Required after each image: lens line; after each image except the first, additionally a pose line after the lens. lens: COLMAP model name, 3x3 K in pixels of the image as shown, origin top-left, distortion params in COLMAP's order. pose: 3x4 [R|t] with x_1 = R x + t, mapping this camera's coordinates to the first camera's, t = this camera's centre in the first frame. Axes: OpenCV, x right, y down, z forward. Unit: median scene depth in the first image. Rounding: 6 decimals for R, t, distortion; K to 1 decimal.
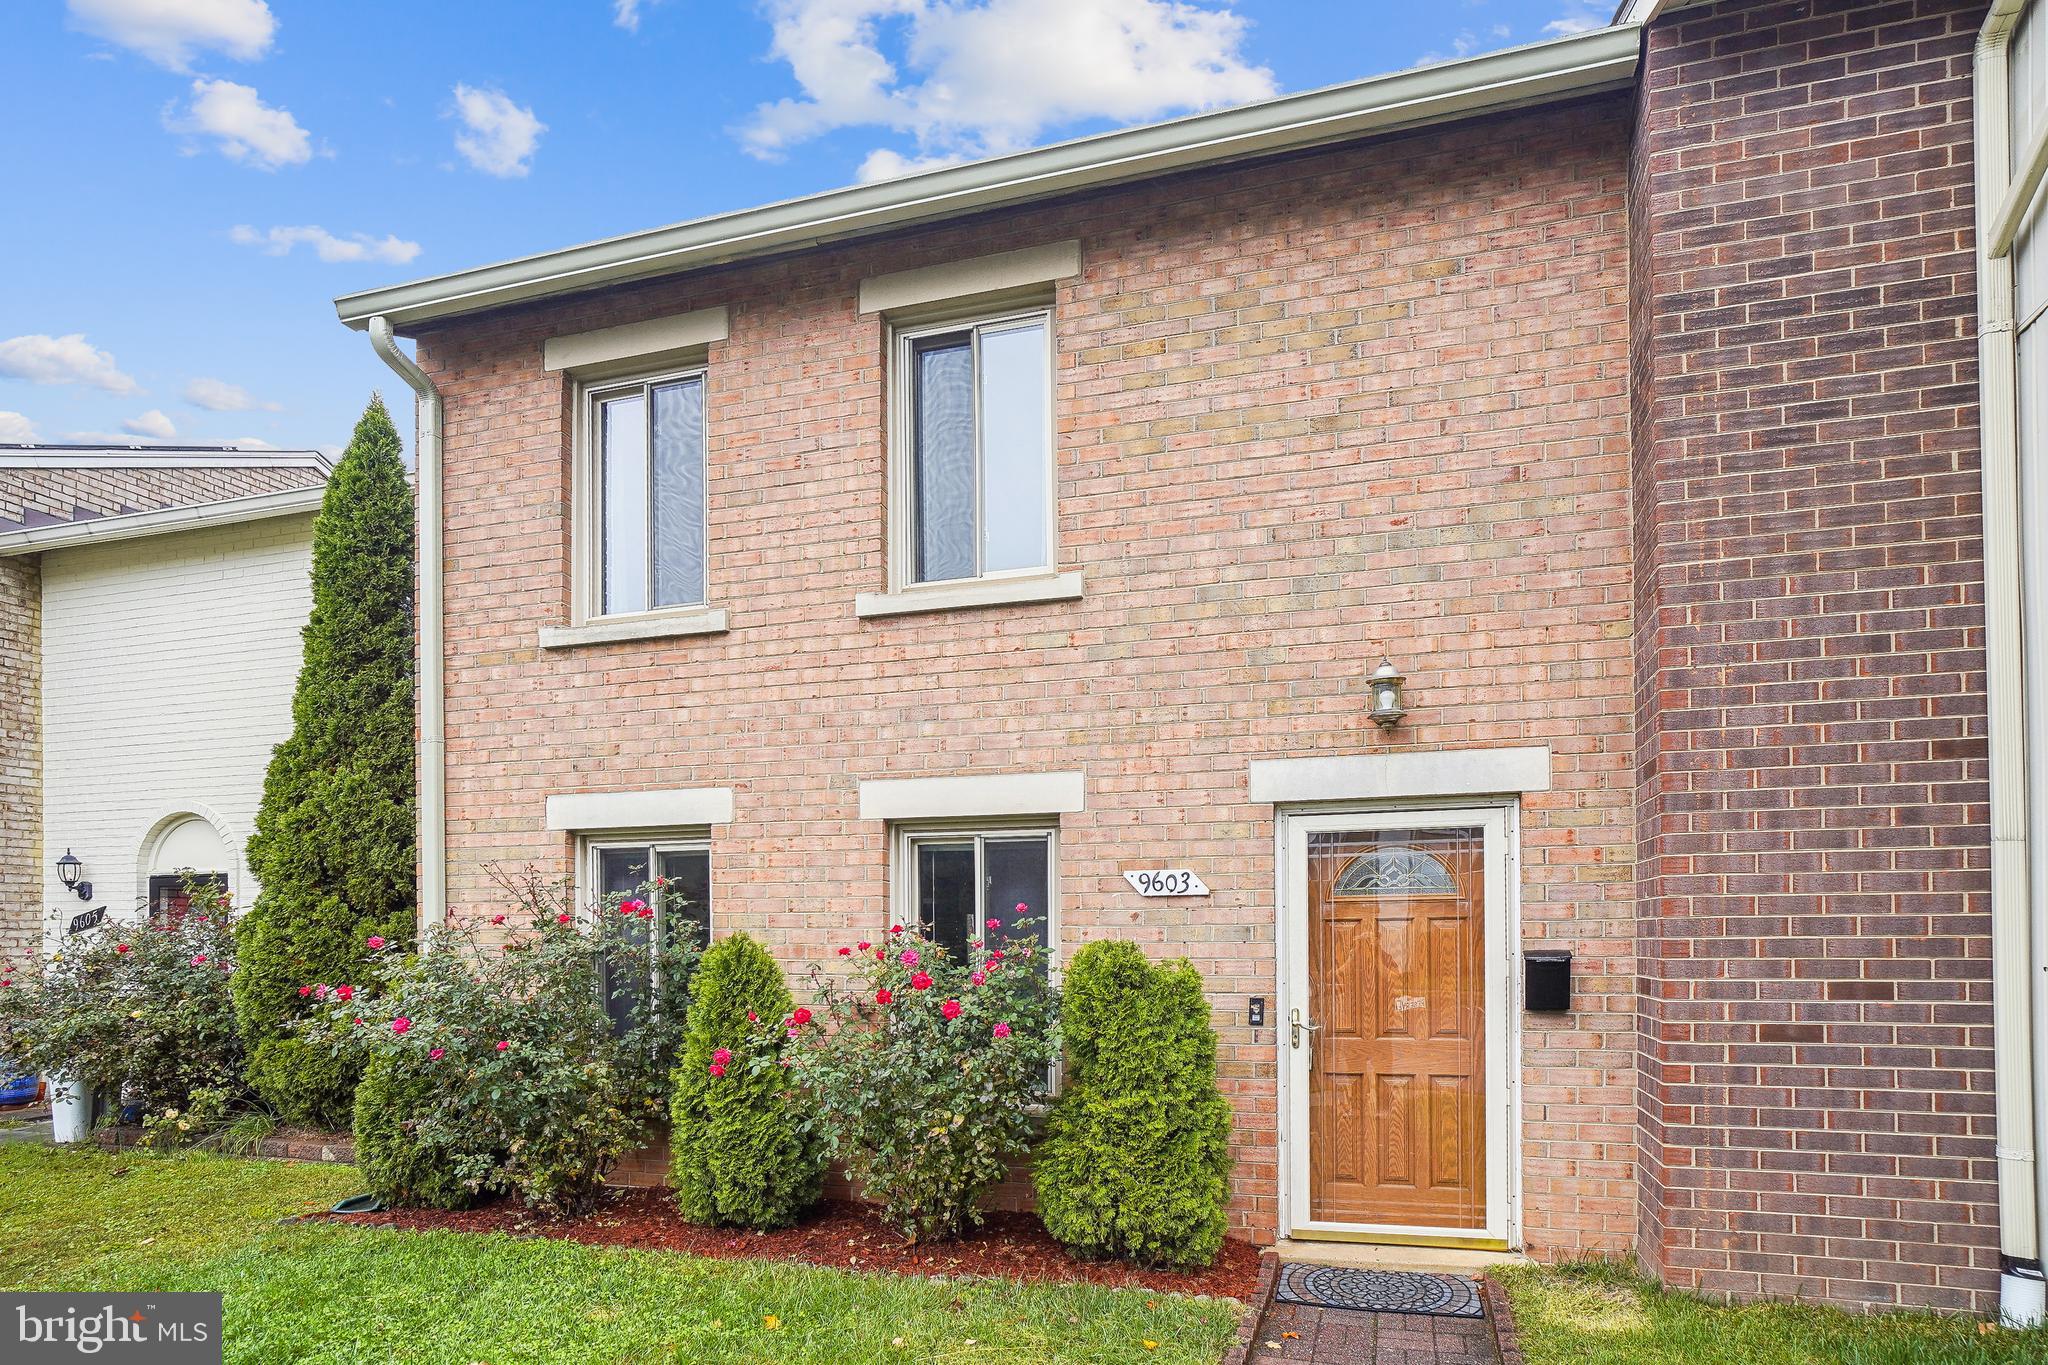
lens RADIAL K [[1061.8, 0, 998.4], [0, 1061.8, 718.4], [0, 0, 1]] dist [-0.005520, 0.001942]
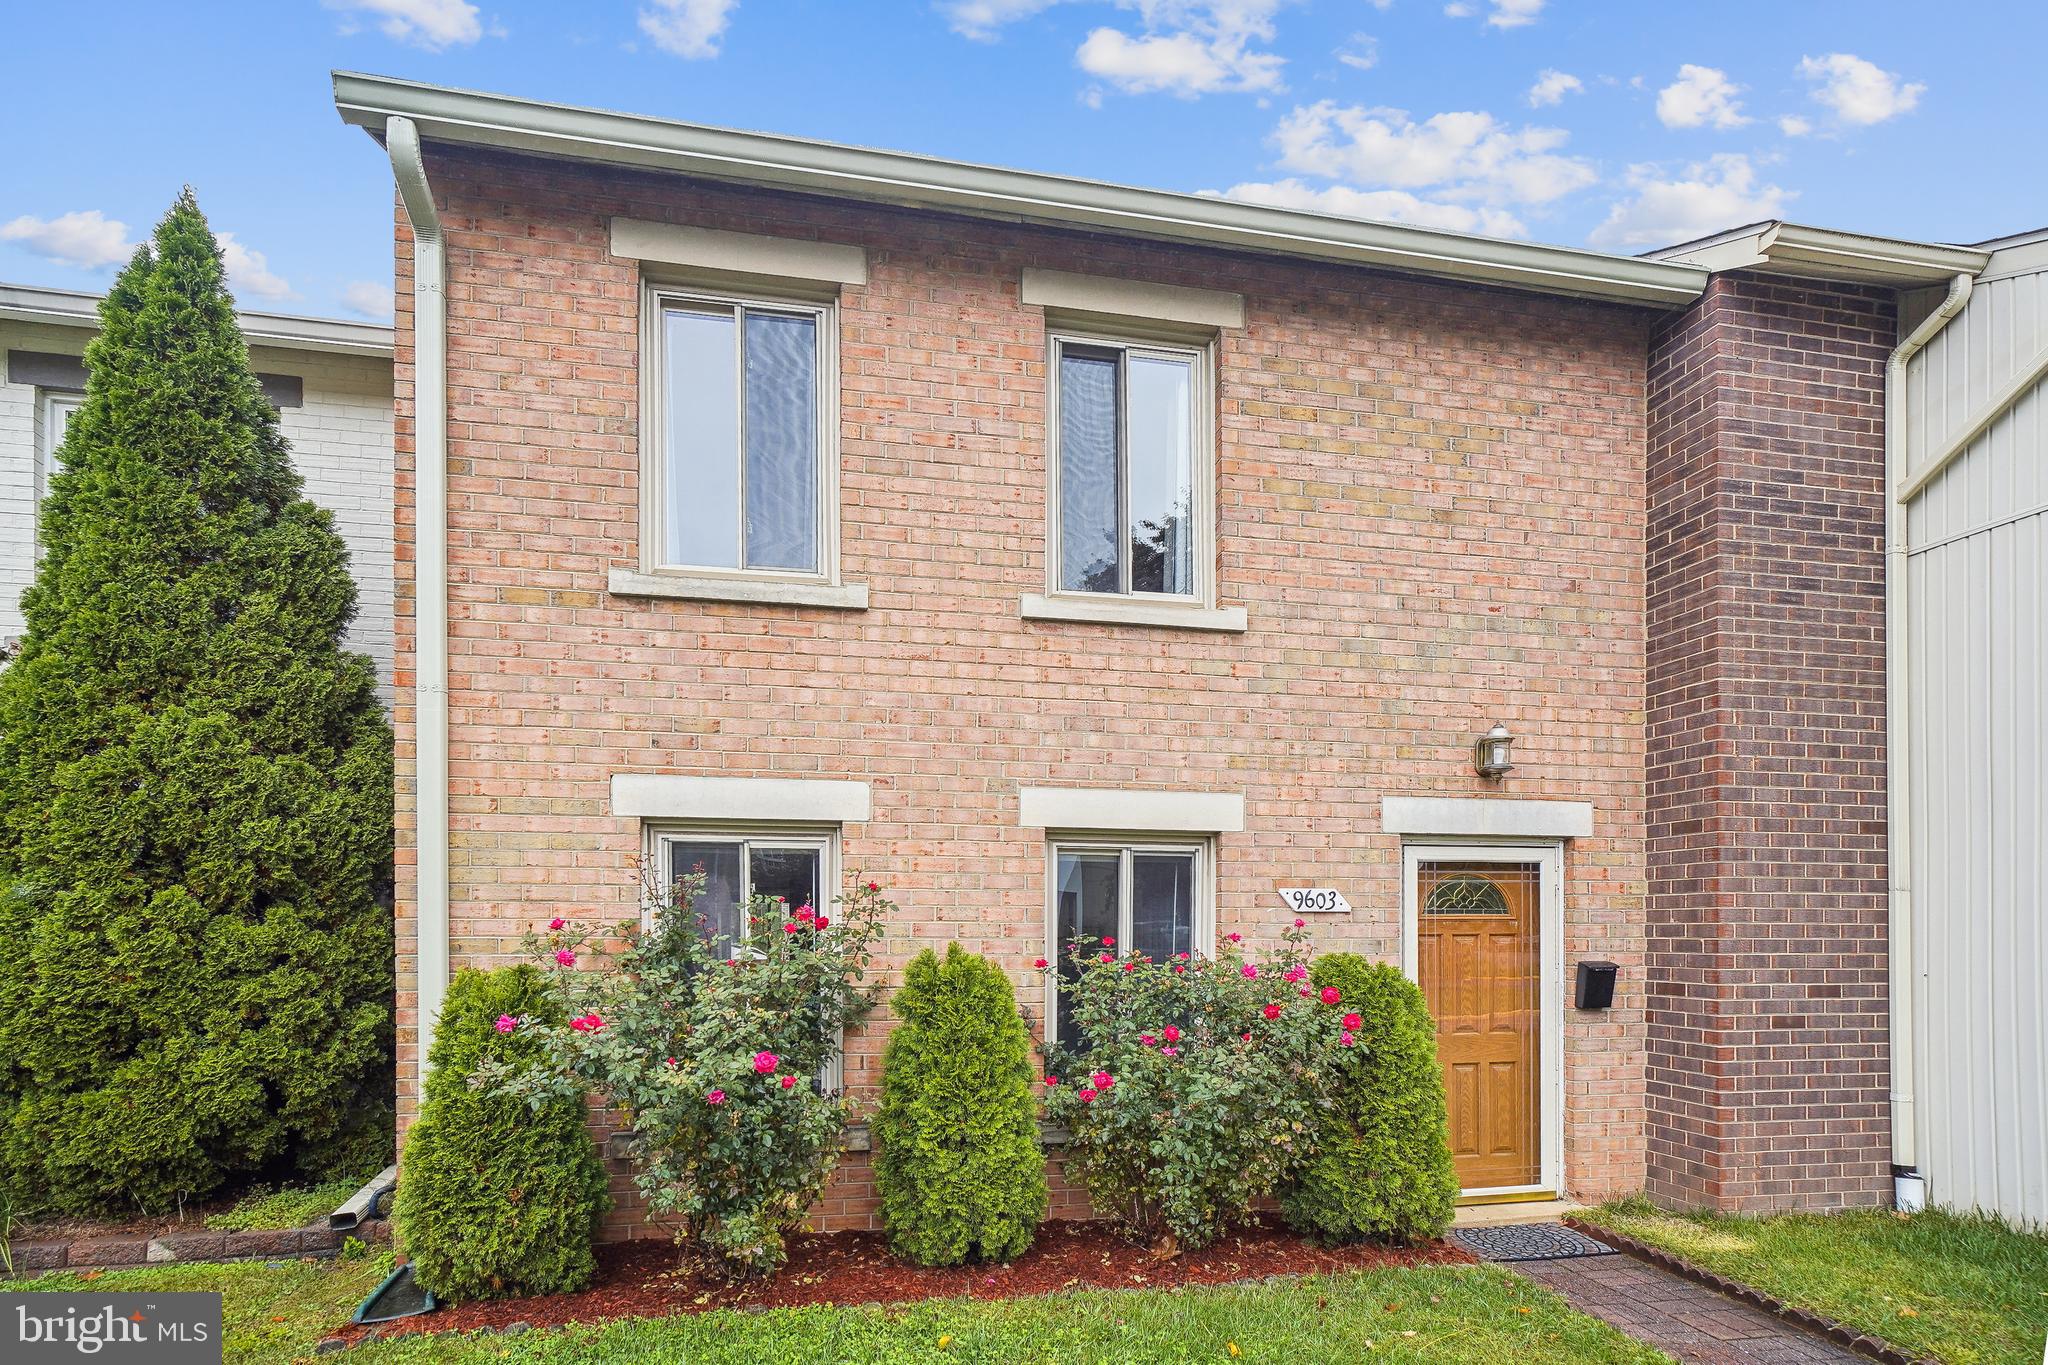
lens RADIAL K [[1030.4, 0, 1027.5], [0, 1030.4, 717.9], [0, 0, 1]] dist [0.001786, 0.001530]
pose [[0.887841, 0.100303, 0.449085, -0.574225], [-0.099930, 0.994690, -0.024602, 0.020095], [-0.449168, -0.023034, 0.893150, 0.164979]]
